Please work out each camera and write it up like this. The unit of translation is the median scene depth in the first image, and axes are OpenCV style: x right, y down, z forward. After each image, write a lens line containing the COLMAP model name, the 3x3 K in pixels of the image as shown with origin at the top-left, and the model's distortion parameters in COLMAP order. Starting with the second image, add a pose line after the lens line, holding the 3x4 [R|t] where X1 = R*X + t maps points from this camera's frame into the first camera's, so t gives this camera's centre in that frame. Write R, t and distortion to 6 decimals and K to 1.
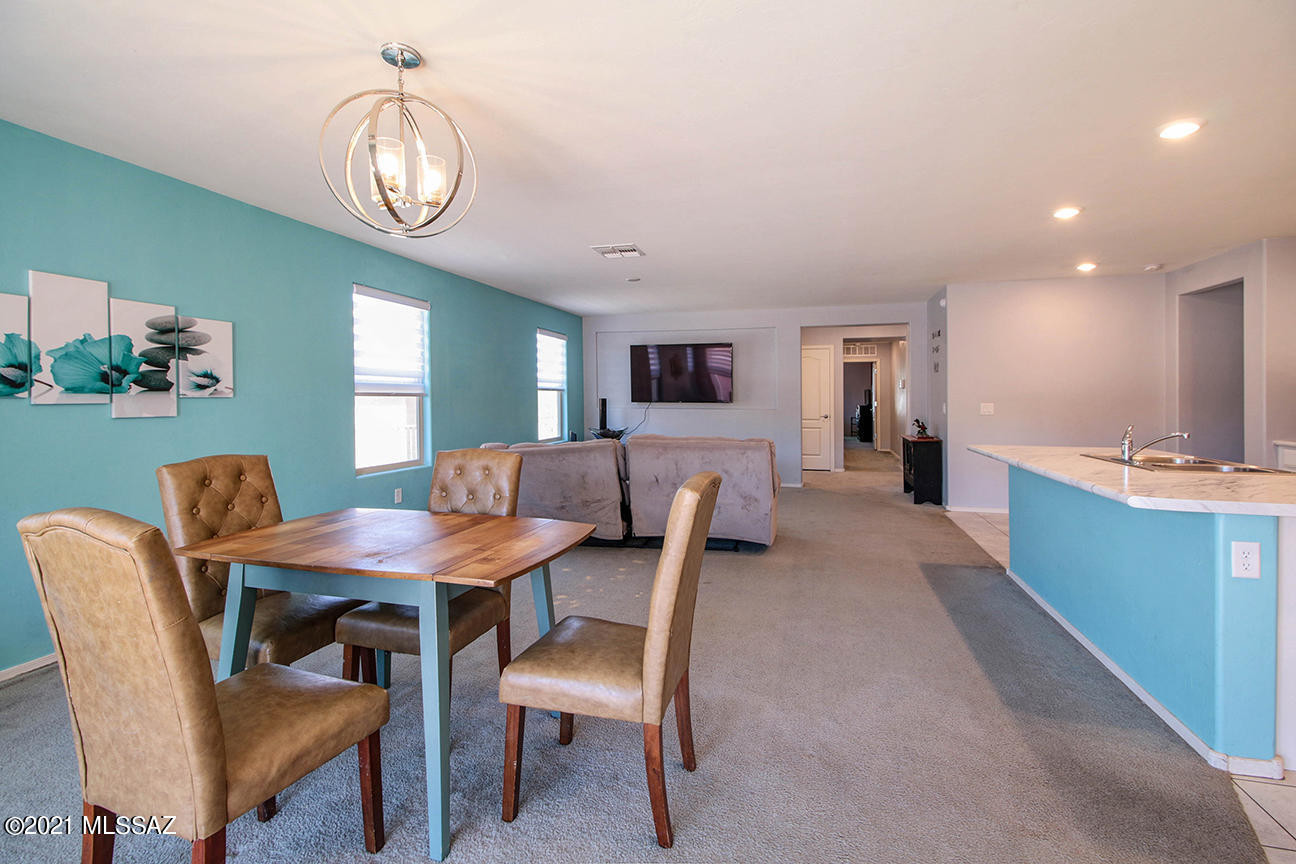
lens RADIAL K [[597.2, 0, 646.6], [0, 597.2, 403.3], [0, 0, 1]] dist [0.020224, -0.012002]
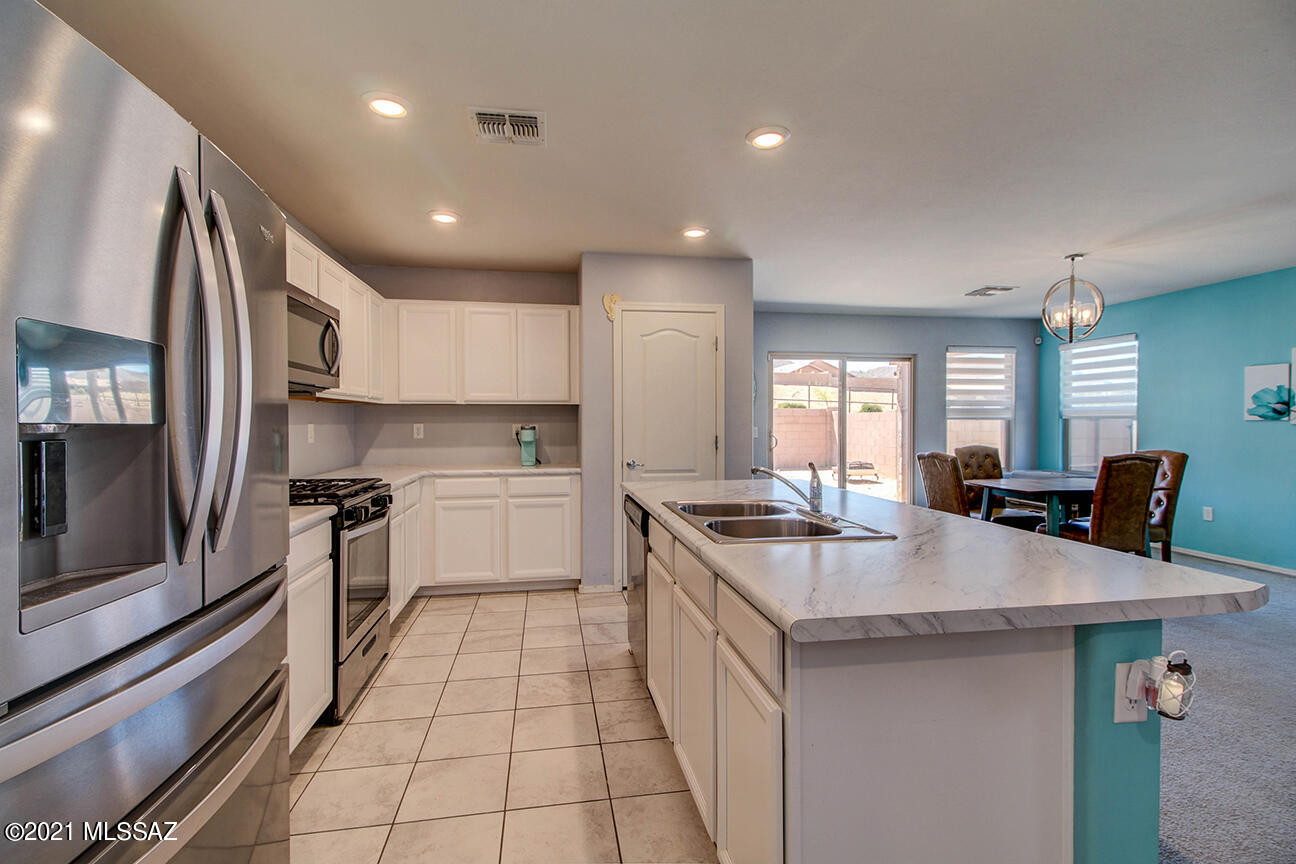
lens RADIAL K [[597.2, 0, 646.7], [0, 597.2, 432.5], [0, 0, 1]] dist [0.020224, -0.012002]
pose [[-0.898224, 0.010351, -0.439417, 0.867157], [-0.001291, 0.999656, 0.026188, -0.009987], [0.439537, 0.024090, -0.897901, 1.032844]]
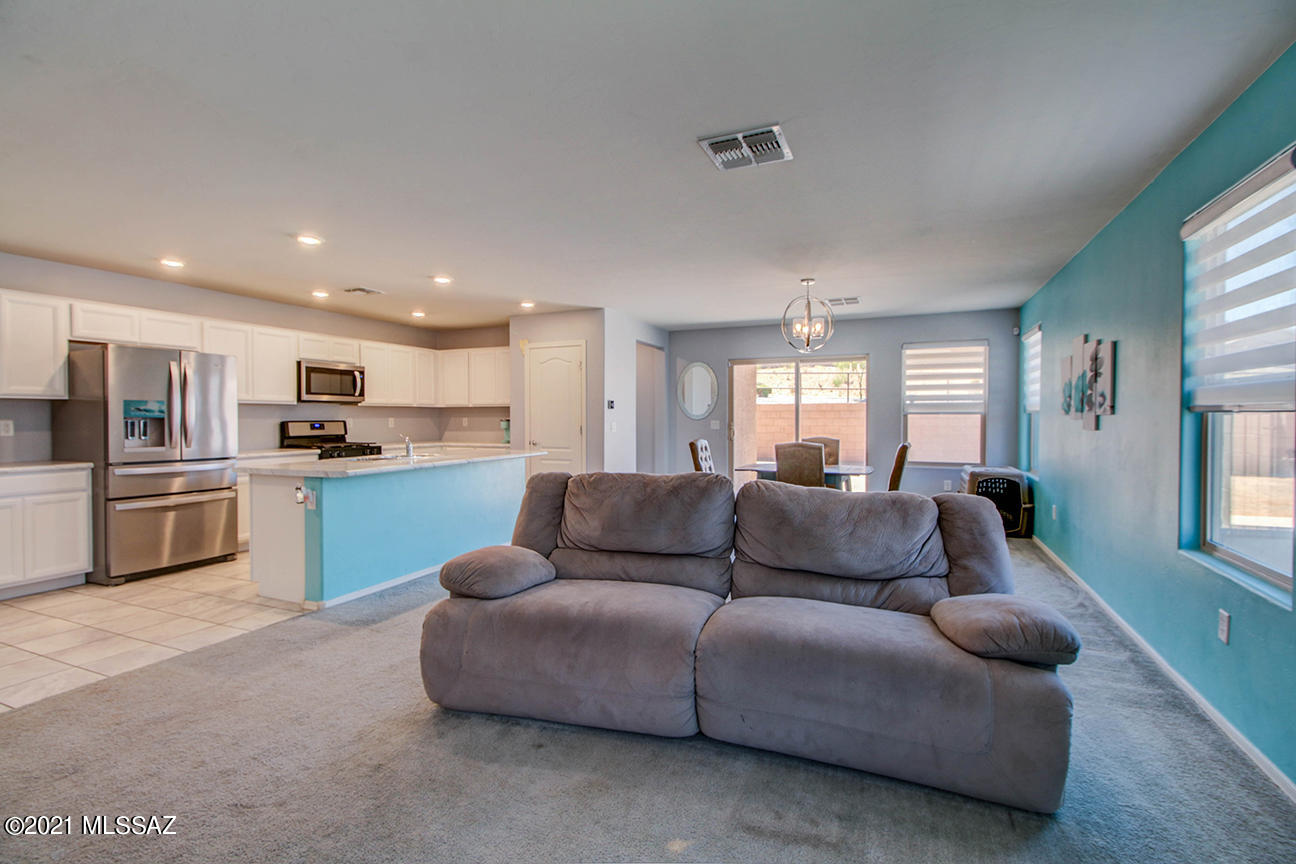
lens RADIAL K [[597.2, 0, 650.2], [0, 597.2, 428.6], [0, 0, 1]] dist [0.020224, -0.012002]
pose [[-0.991390, 0.000496, 0.130943, -0.021702], [0.004390, 0.999557, 0.029453, -0.015154], [-0.130871, 0.029775, -0.990952, 1.665341]]
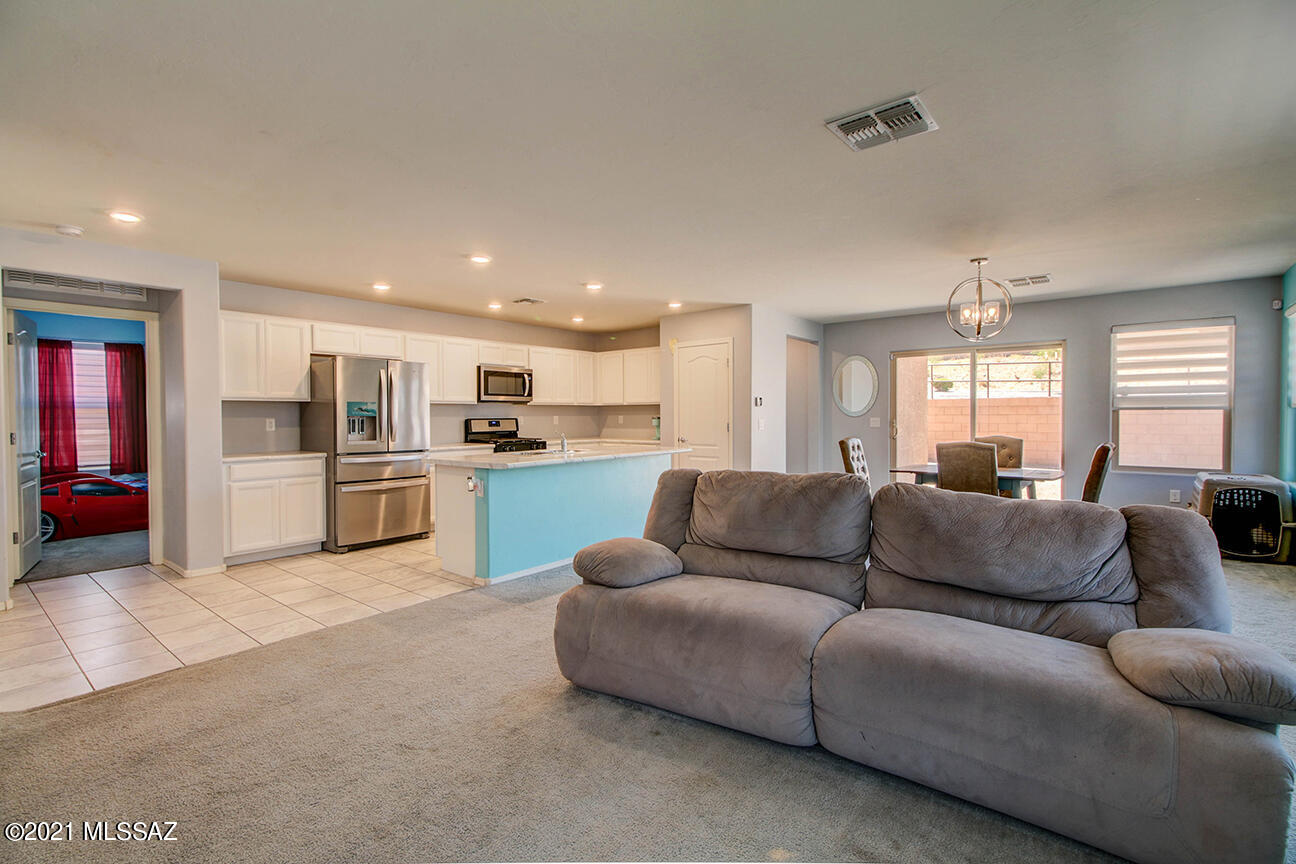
lens RADIAL K [[597.2, 0, 642.2], [0, 597.2, 426.8], [0, 0, 1]] dist [0.020224, -0.012002]
pose [[-0.915284, -0.002148, 0.402802, -0.058668], [0.010421, 0.999525, 0.029008, -0.015254], [-0.402673, 0.030748, -0.914827, 1.659271]]
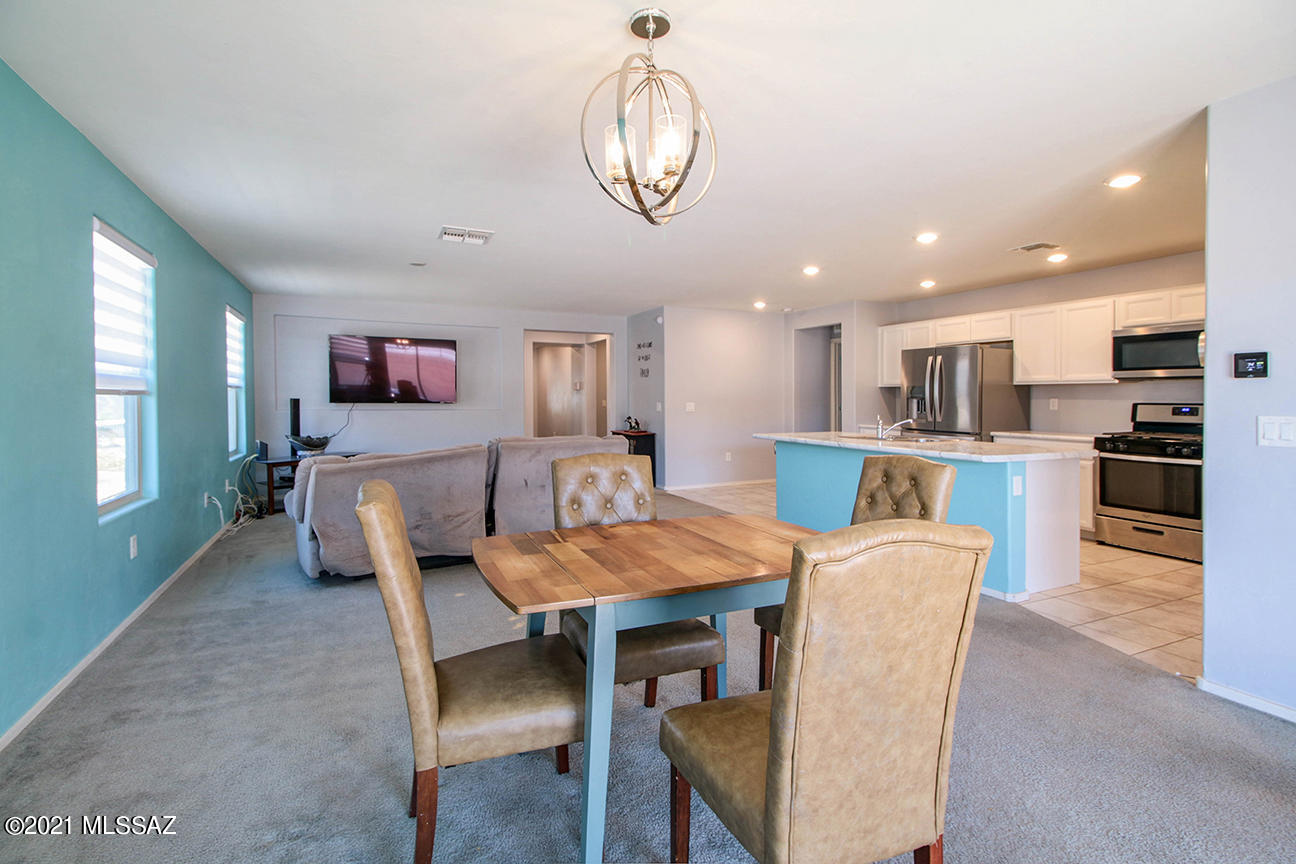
lens RADIAL K [[597.2, 0, 639.1], [0, 597.2, 407.8], [0, 0, 1]] dist [0.020224, -0.012002]
pose [[0.758540, -0.009351, 0.651559, -0.467459], [0.004598, 0.999949, 0.008998, -0.001425], [-0.651610, -0.003829, 0.758544, 0.151711]]
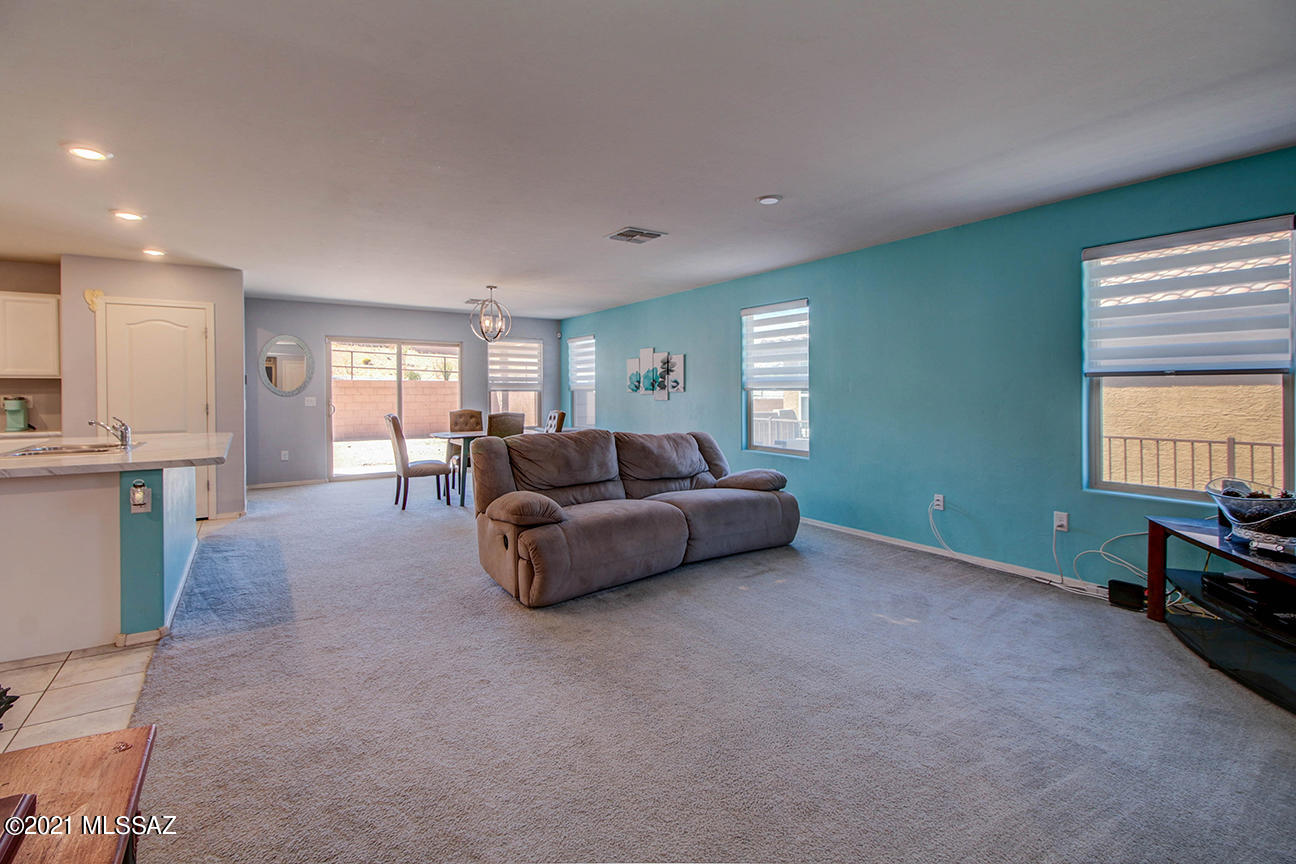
lens RADIAL K [[597.2, 0, 648.4], [0, 597.2, 402.5], [0, 0, 1]] dist [0.020224, -0.012002]
pose [[-0.654992, 0.014372, -0.755499, 0.688052], [-0.004574, 0.999725, 0.022983, -0.015361], [0.755622, 0.018510, -0.654746, 1.731892]]
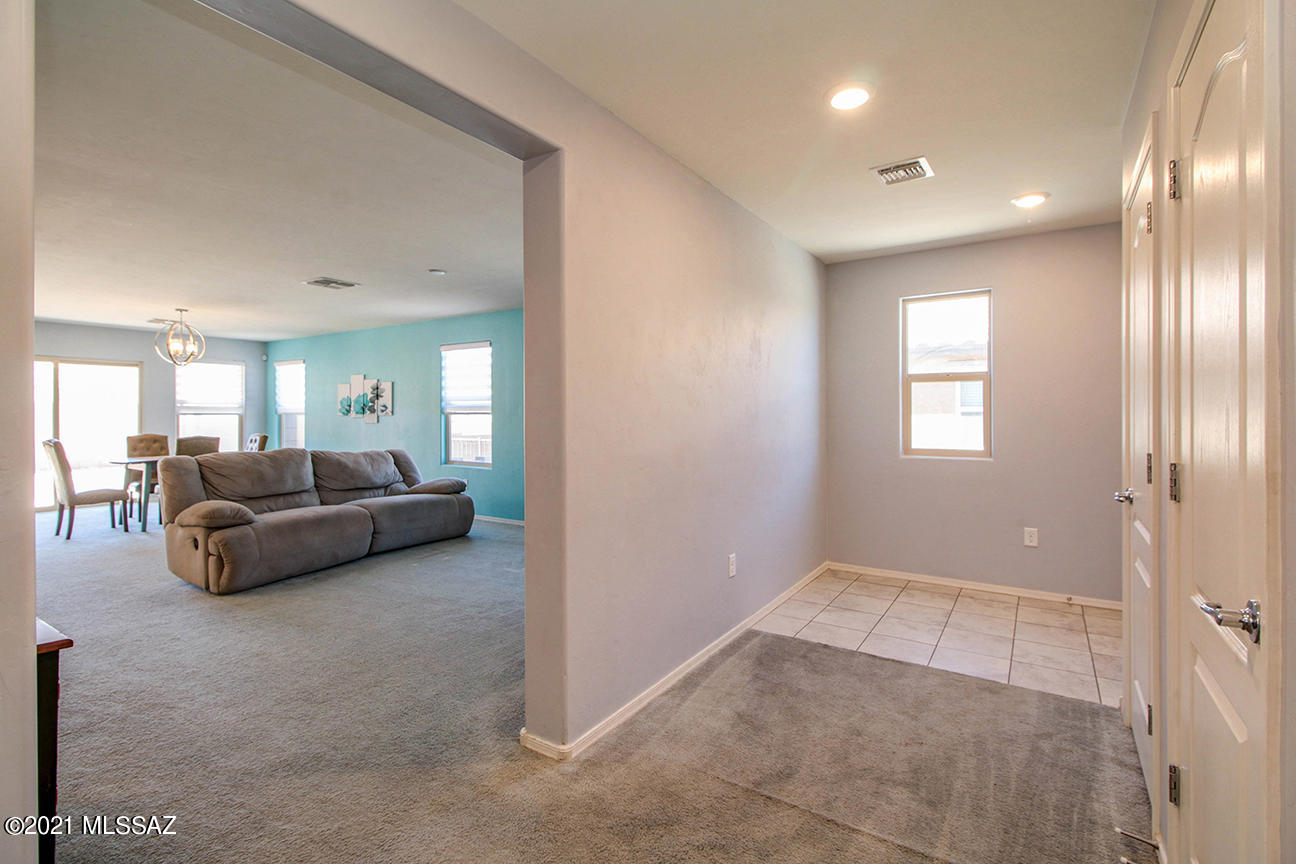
lens RADIAL K [[597.2, 0, 634.2], [0, 597.2, 415.3], [0, 0, 1]] dist [0.020224, -0.012002]
pose [[-0.317806, 0.000565, -0.948156, 0.873964], [-0.006536, 0.999975, 0.002786, -0.017506], [0.948133, 0.007083, -0.317794, 1.997968]]
